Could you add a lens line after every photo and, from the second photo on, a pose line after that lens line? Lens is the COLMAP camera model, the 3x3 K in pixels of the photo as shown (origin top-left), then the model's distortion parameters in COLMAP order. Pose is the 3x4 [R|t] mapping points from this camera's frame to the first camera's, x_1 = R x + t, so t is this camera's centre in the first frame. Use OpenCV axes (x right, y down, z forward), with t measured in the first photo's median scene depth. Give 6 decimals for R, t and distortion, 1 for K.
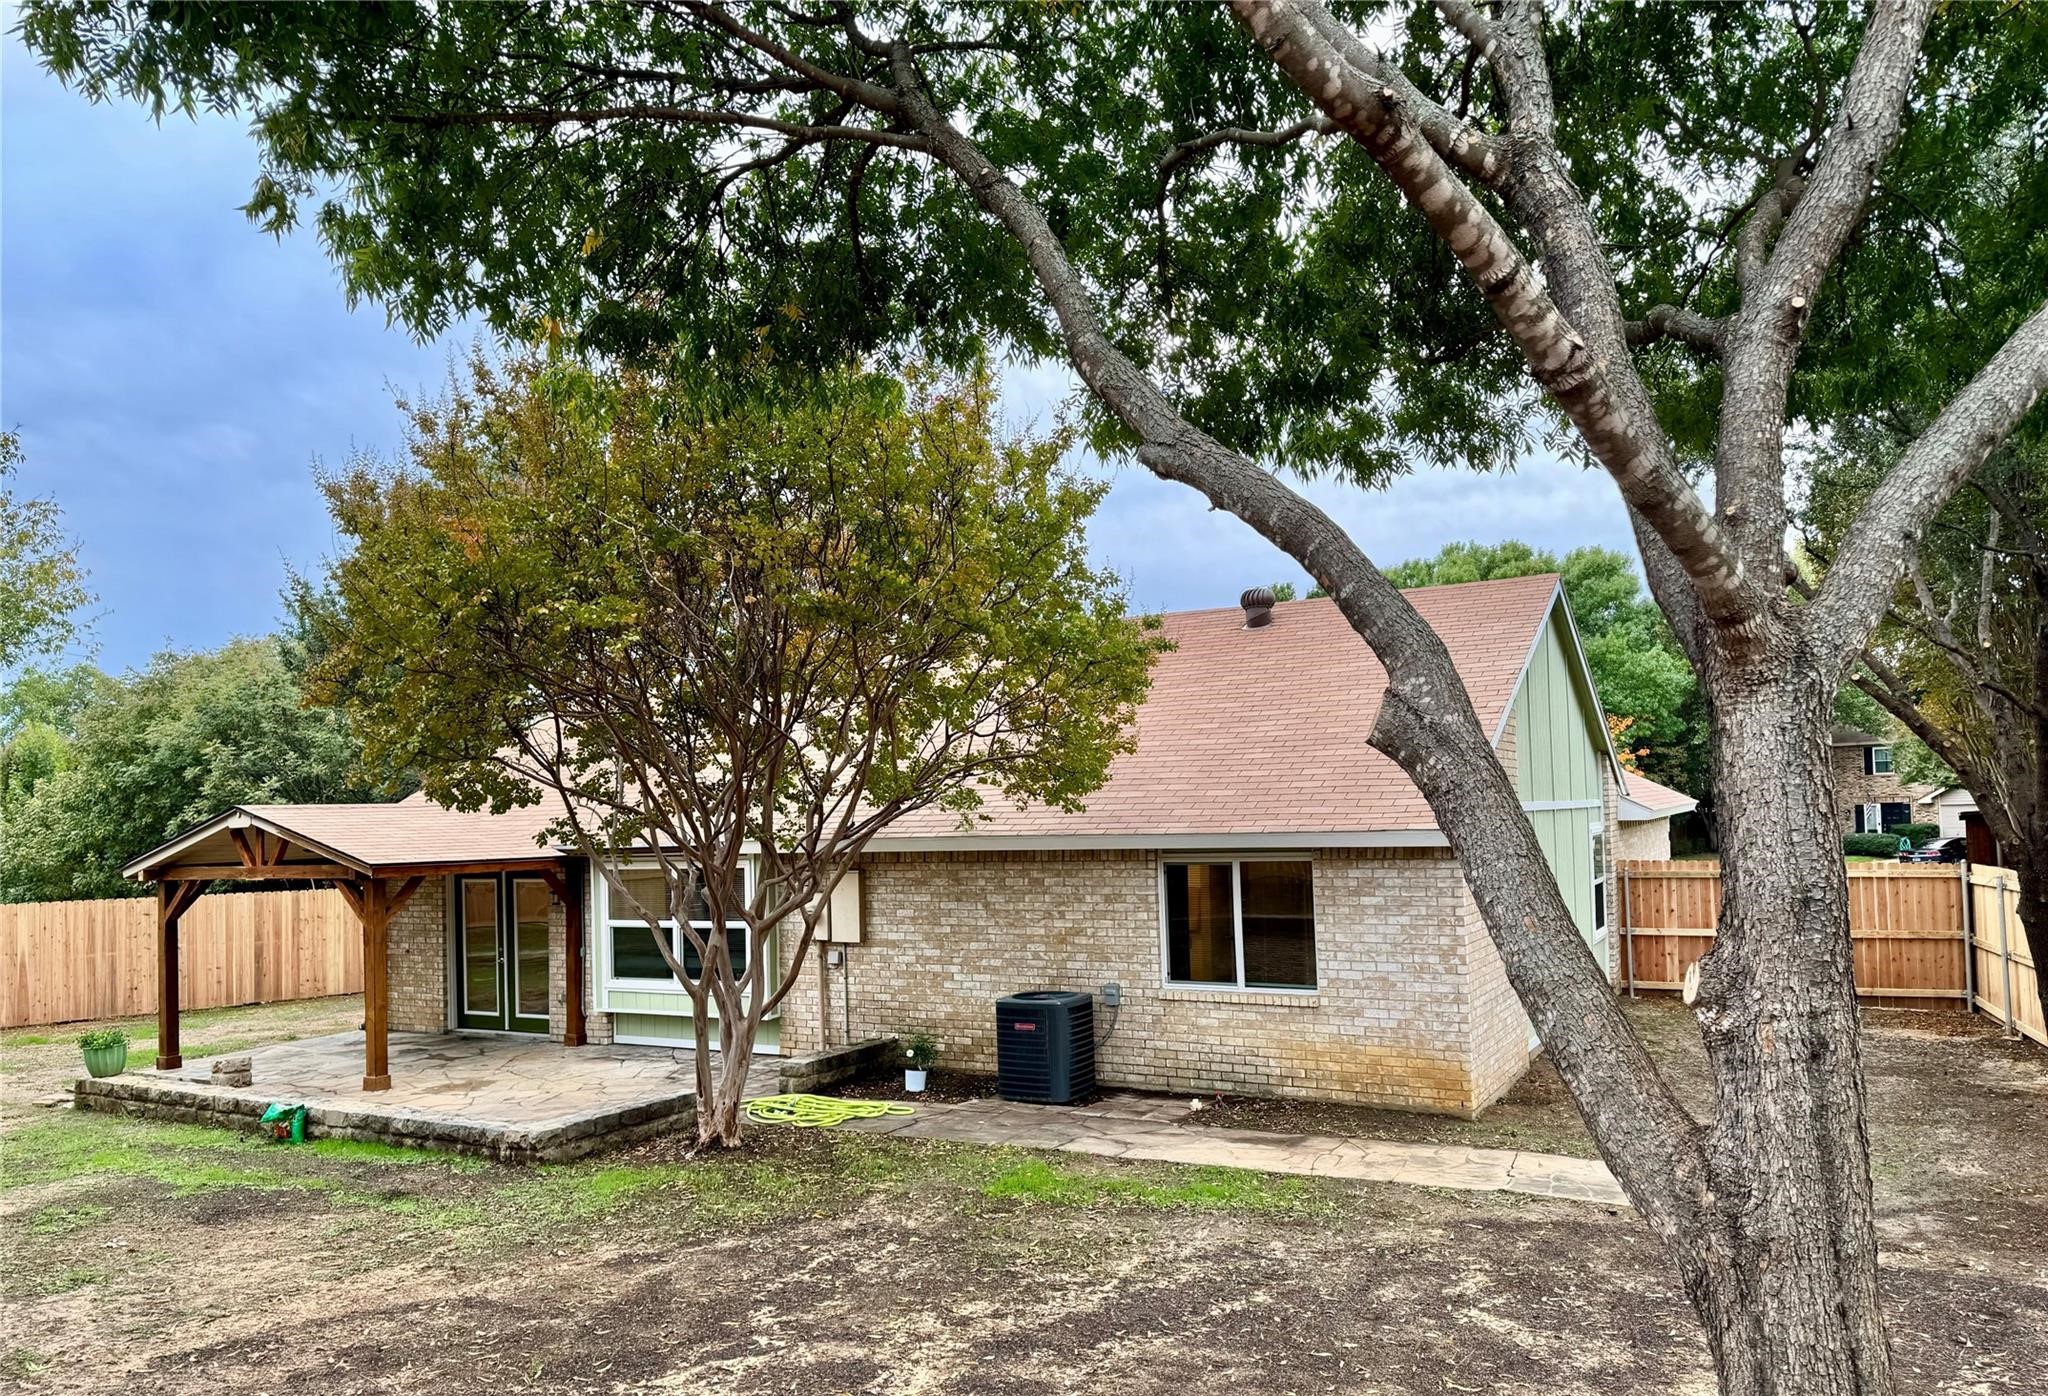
lens RADIAL K [[1512.4, 0, 1056.7], [0, 1512.4, 740.2], [0, 0, 1]] dist [0.004889, -0.000533]
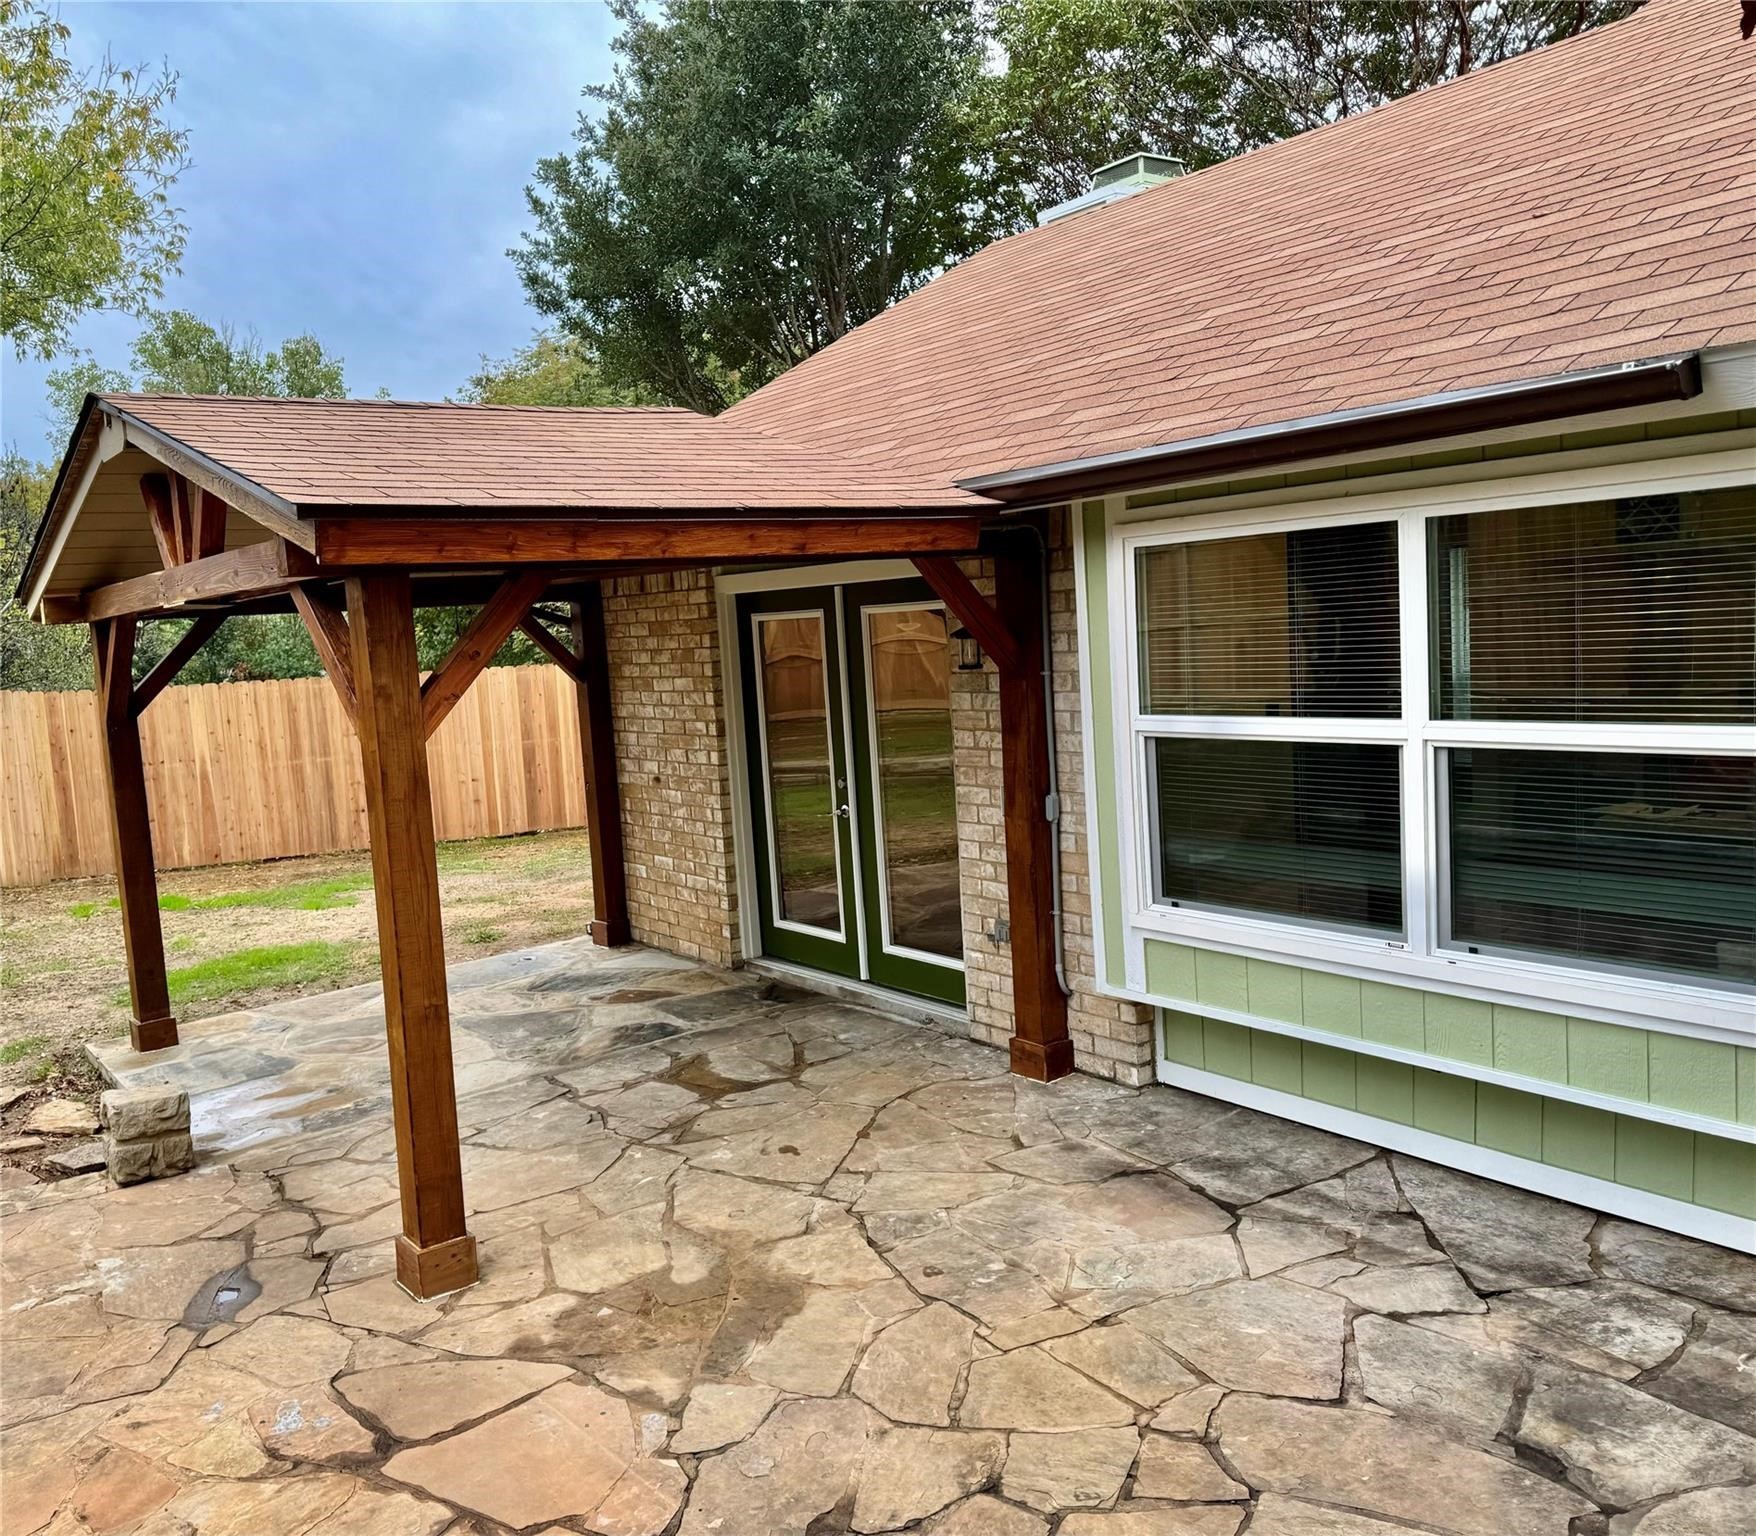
lens RADIAL K [[1491.2, 0, 878.2], [0, 1491.2, 768.5], [0, 0, 1]] dist [0.002139, 0.000161]
pose [[0.935104, 0.012026, -0.354170, -0.228866], [0.045623, 0.987021, 0.153972, 0.077369], [0.351425, -0.160138, 0.922419, 0.671334]]
